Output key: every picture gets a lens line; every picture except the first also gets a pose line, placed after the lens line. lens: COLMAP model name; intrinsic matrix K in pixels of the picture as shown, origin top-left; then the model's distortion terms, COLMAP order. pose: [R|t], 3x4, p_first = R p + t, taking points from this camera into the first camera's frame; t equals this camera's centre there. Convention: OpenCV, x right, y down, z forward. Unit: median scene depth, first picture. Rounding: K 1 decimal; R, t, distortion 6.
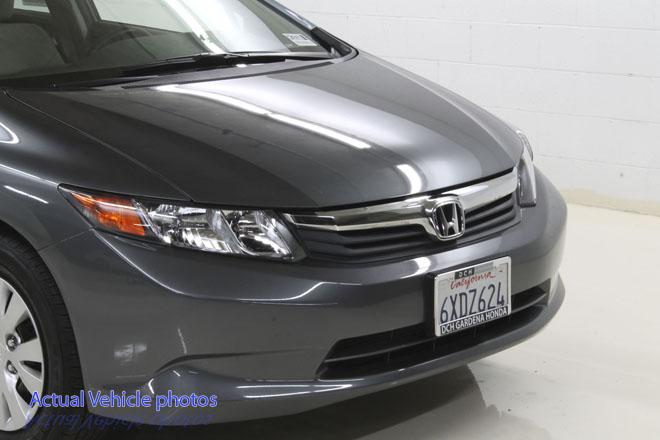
lens RADIAL K [[1581.2, 0, 330.6], [0, 1581.2, 220.2], [0, 0, 1]] dist [-0.024727, 0.000000]
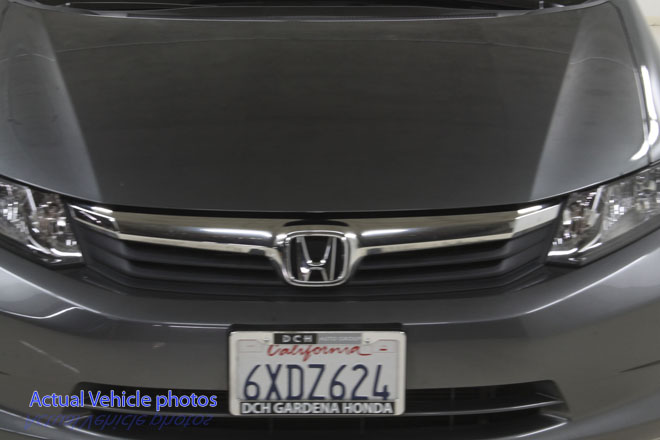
lens RADIAL K [[1581.2, 0, 329.0], [0, 1581.2, 217.0], [0, 0, 1]] dist [-0.024727, 0.000000]
pose [[0.694452, 0.207875, -0.688857, 0.553523], [-0.146790, 0.978155, 0.147194, -0.120907], [0.704407, -0.001102, 0.709795, 0.514807]]
